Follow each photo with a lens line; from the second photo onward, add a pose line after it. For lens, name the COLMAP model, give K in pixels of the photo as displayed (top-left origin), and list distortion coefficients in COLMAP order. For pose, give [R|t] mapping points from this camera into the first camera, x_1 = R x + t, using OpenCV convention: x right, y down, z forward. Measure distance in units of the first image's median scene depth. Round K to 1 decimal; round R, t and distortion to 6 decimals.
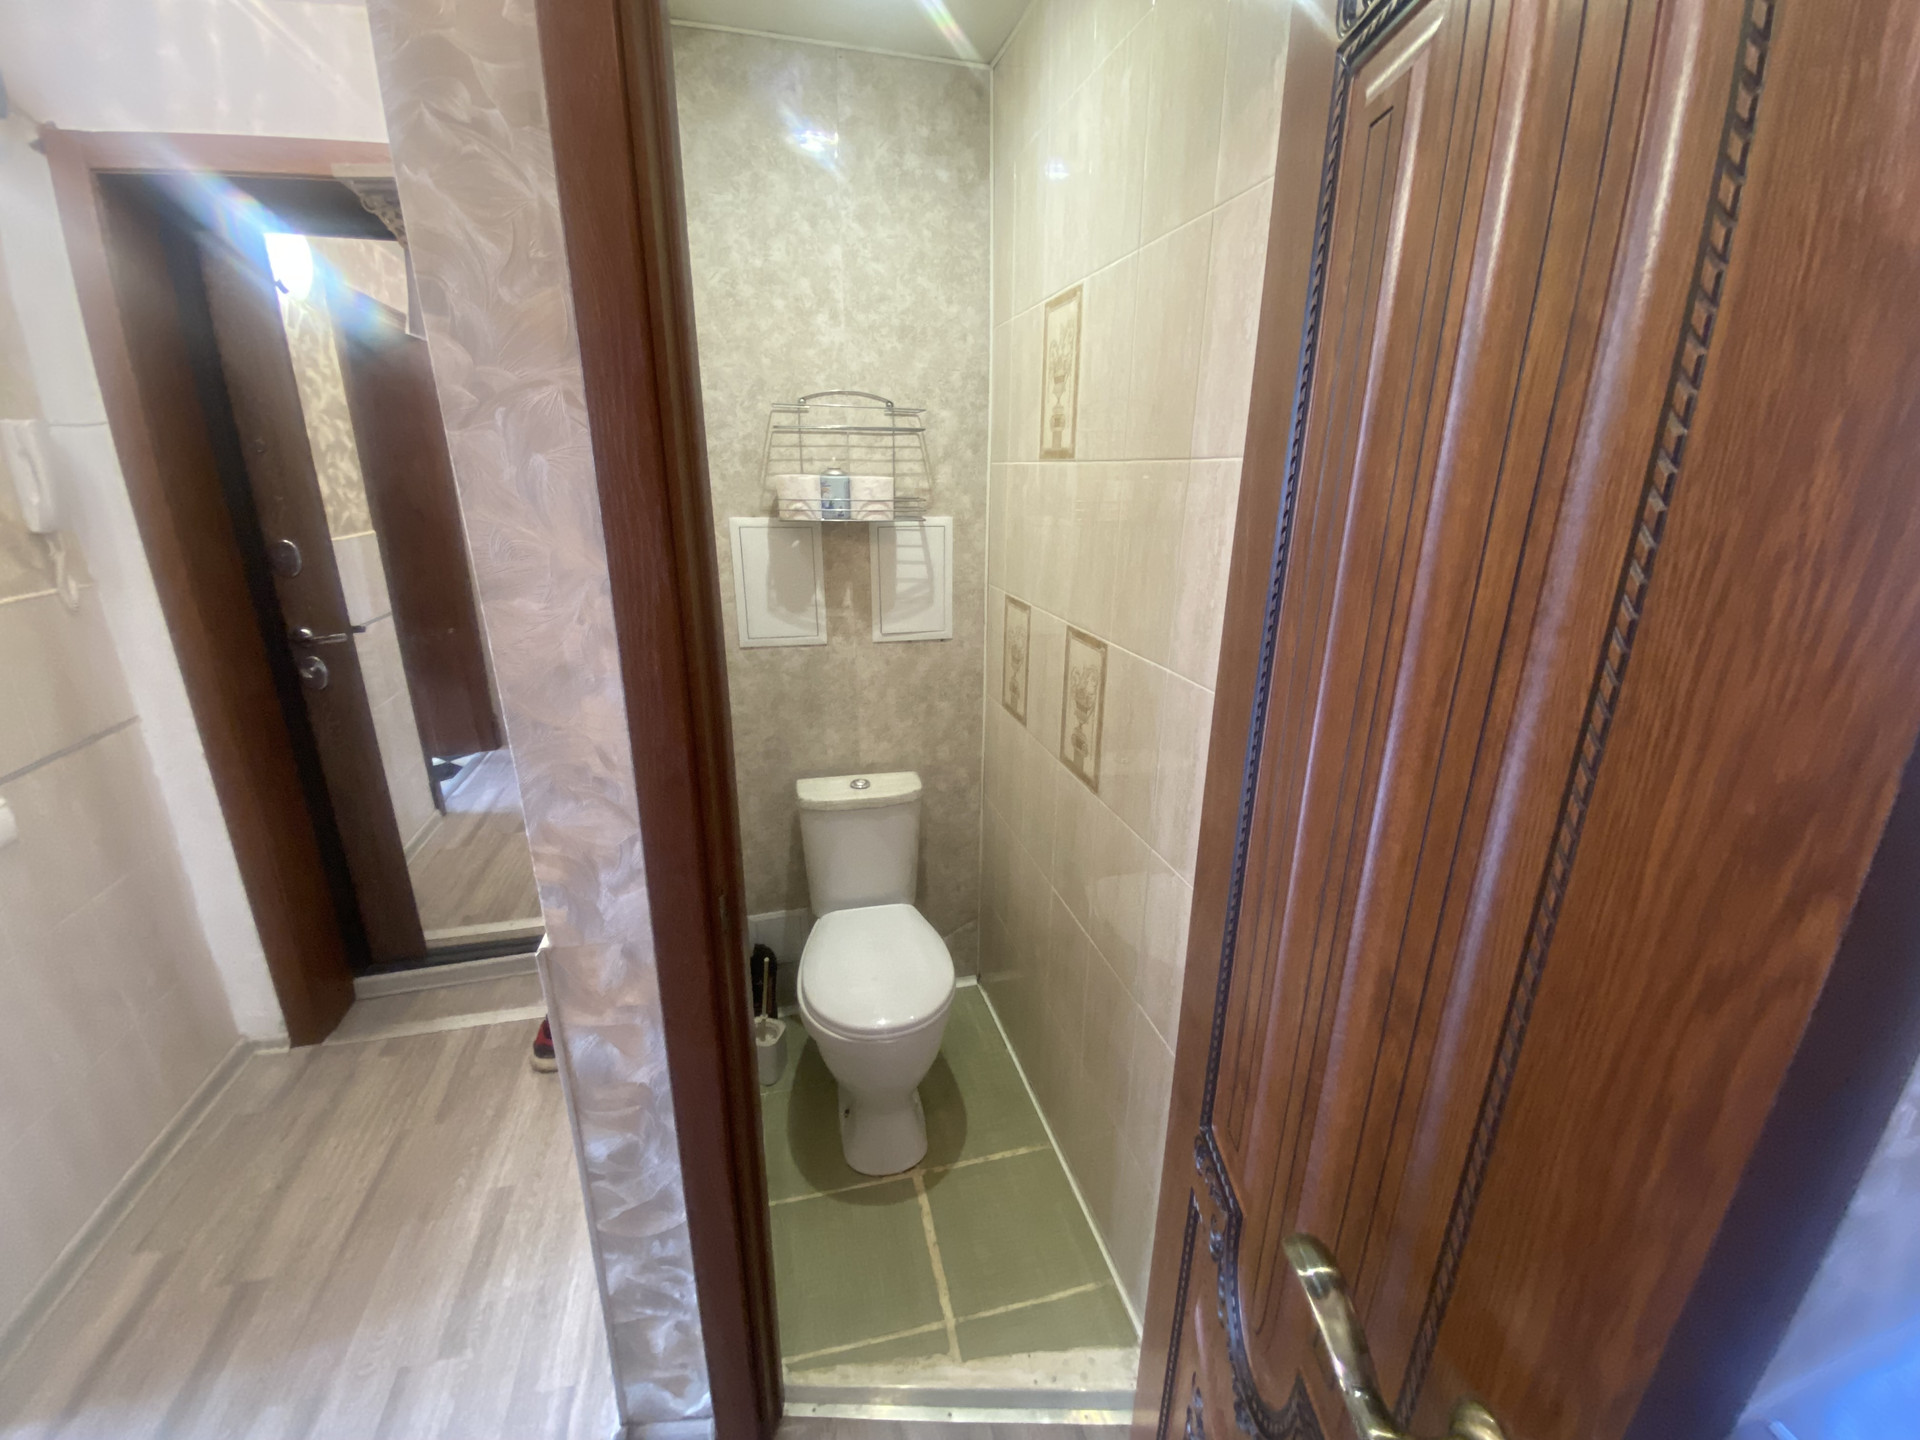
lens RADIAL K [[772.0, 0, 962.7], [0, 772.0, 717.9], [0, 0, 1]] dist [-0.030733, -0.002652]
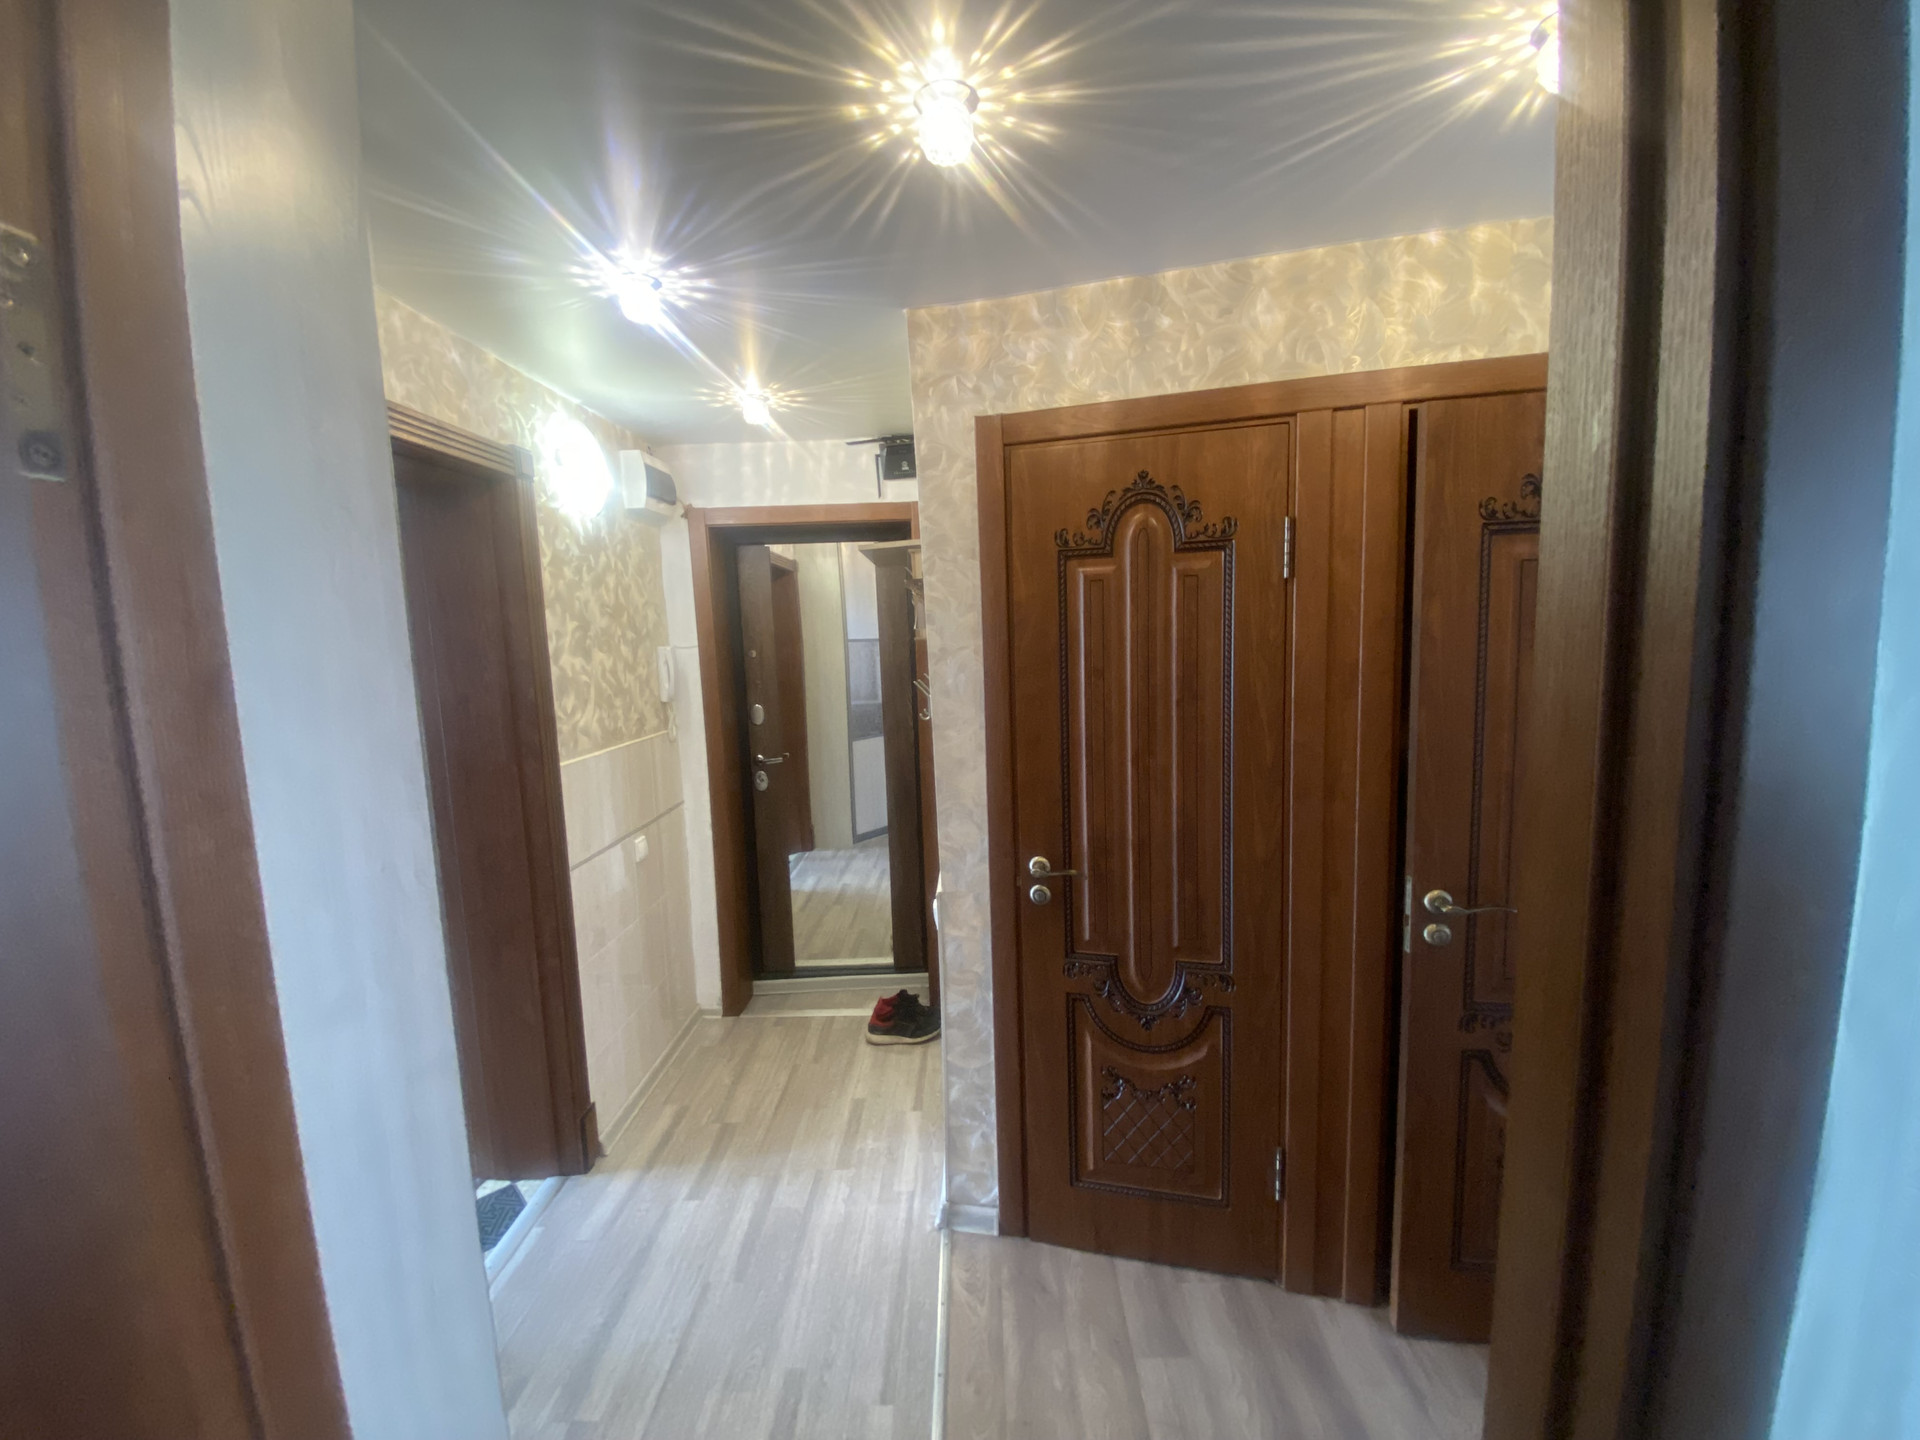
lens RADIAL K [[772.0, 0, 973.2], [0, 772.0, 720.2], [0, 0, 1]] dist [-0.030733, -0.002652]
pose [[0.965160, -0.018497, -0.261007, 0.071397], [-0.029457, 0.983476, -0.178624, 0.135802], [0.259998, 0.180089, 0.948667, -0.722124]]
